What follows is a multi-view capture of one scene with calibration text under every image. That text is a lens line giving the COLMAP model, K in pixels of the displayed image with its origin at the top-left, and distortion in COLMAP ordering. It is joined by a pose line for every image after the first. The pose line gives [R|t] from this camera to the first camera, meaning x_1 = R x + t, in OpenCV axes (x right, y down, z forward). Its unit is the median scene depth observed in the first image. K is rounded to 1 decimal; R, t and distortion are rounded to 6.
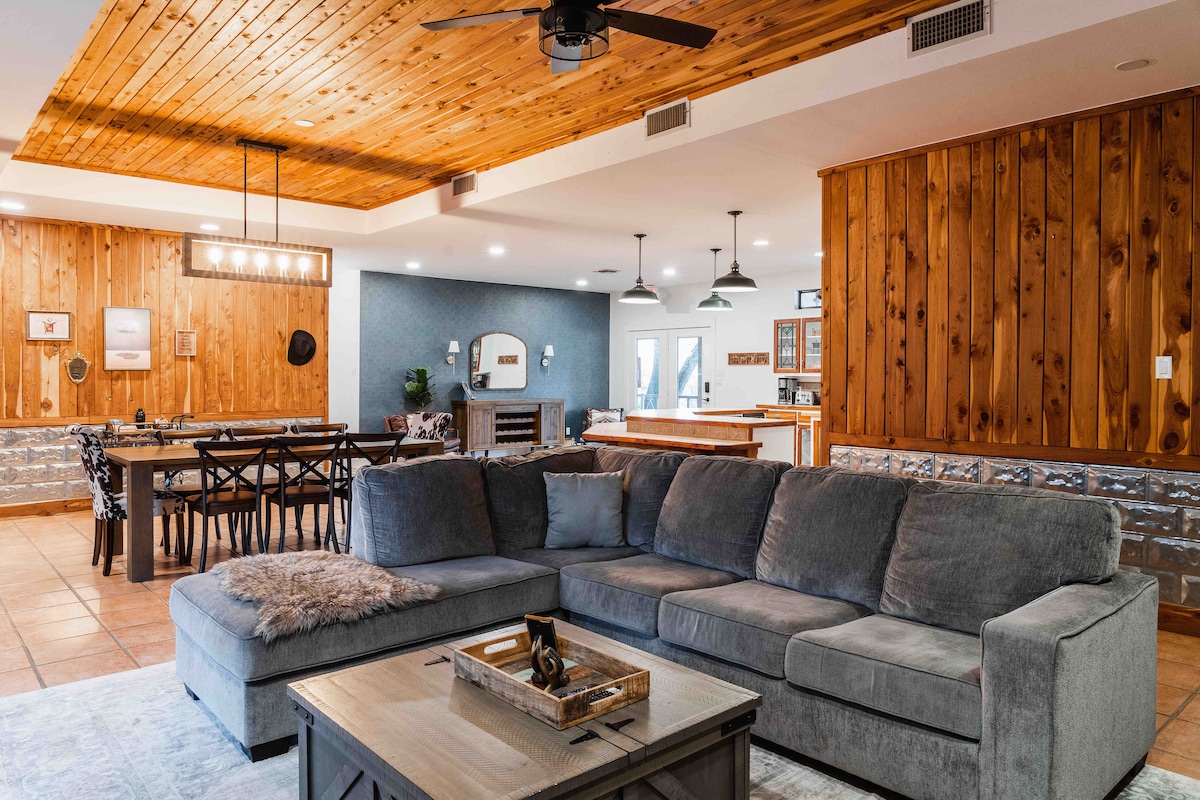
lens RADIAL K [[808.0, 0, 600.0], [0, 808.0, 400.0], [0, 0, 1]] dist [-0.000772, -0.000305]
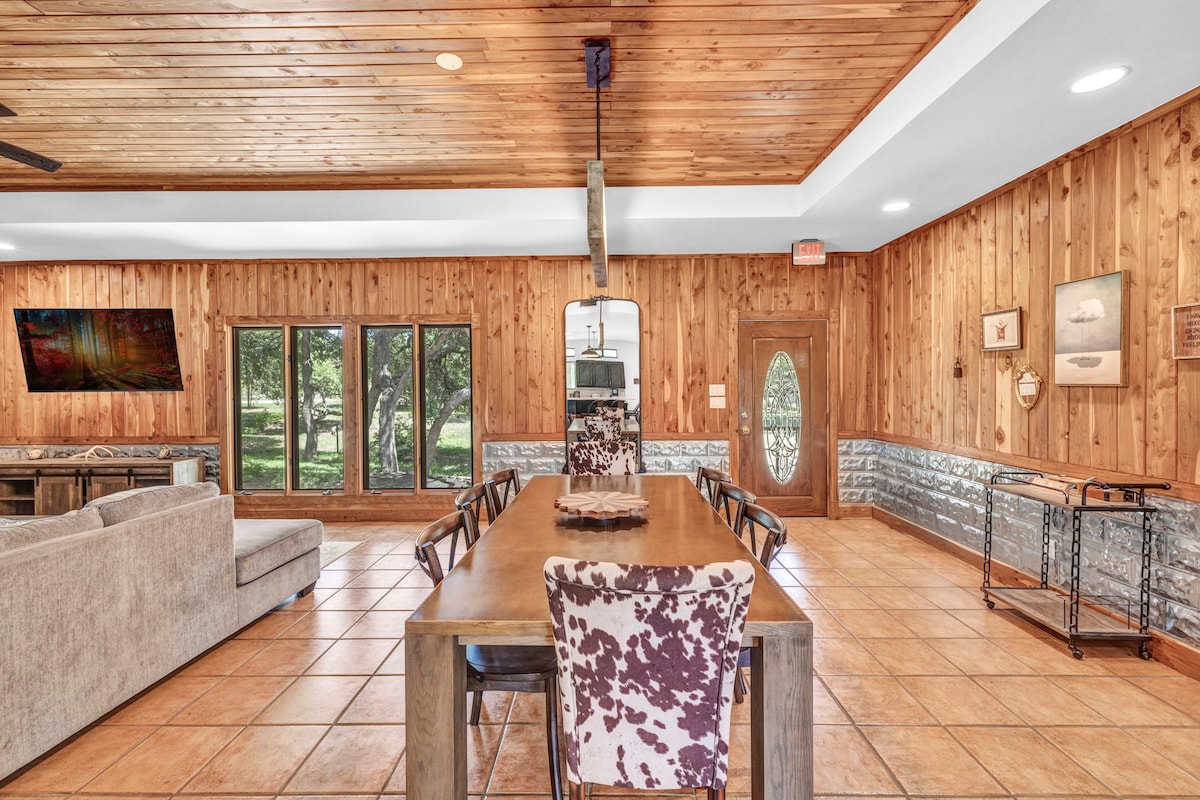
lens RADIAL K [[508.6, 0, 600.2], [0, 508.6, 393.9], [0, 0, 1]] dist [0.000284, 0.000220]
pose [[-0.671260, 0.016417, -0.741041, -0.081979], [-0.014714, 0.999263, 0.035466, -0.044463], [0.741076, 0.034711, -0.670523, 1.038033]]
